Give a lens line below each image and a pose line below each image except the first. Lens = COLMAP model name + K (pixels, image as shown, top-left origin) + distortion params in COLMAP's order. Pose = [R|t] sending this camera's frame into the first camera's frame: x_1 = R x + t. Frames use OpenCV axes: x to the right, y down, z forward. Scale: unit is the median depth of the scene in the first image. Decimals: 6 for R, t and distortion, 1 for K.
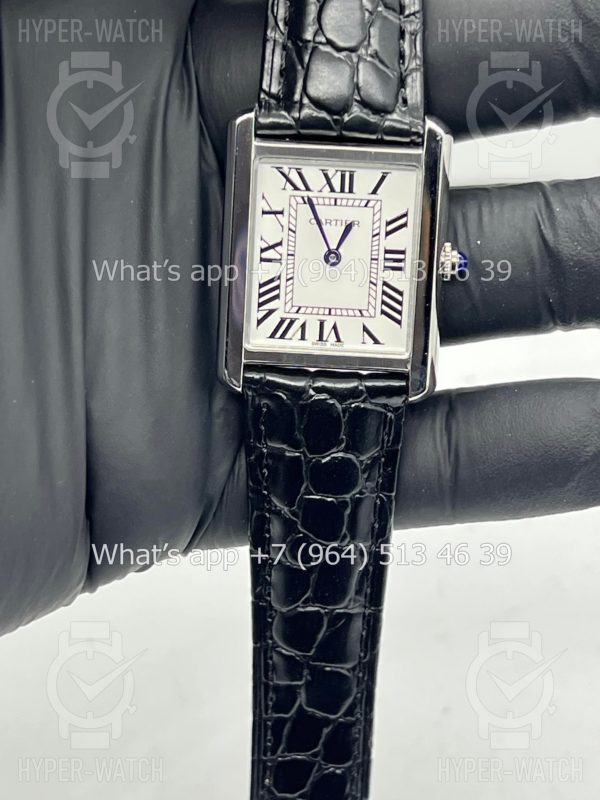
lens RADIAL K [[1978.8, 0, 250.4], [0, 1978.8, 412.9], [0, 0, 1]] dist [0.355459, 0.000000]
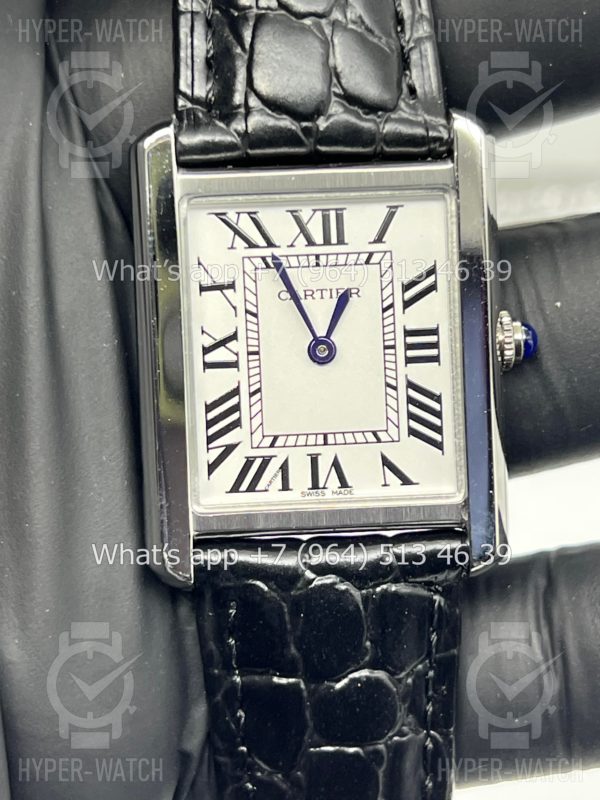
lens RADIAL K [[1978.8, 0, 281.6], [0, 1978.8, 366.8], [0, 0, 1]] dist [0.355459, 0.000000]
pose [[0.991592, -0.094981, 0.087890, -0.025013], [0.104114, 0.988907, -0.105943, -0.009949], [-0.076853, 0.114203, 0.990480, 0.396081]]
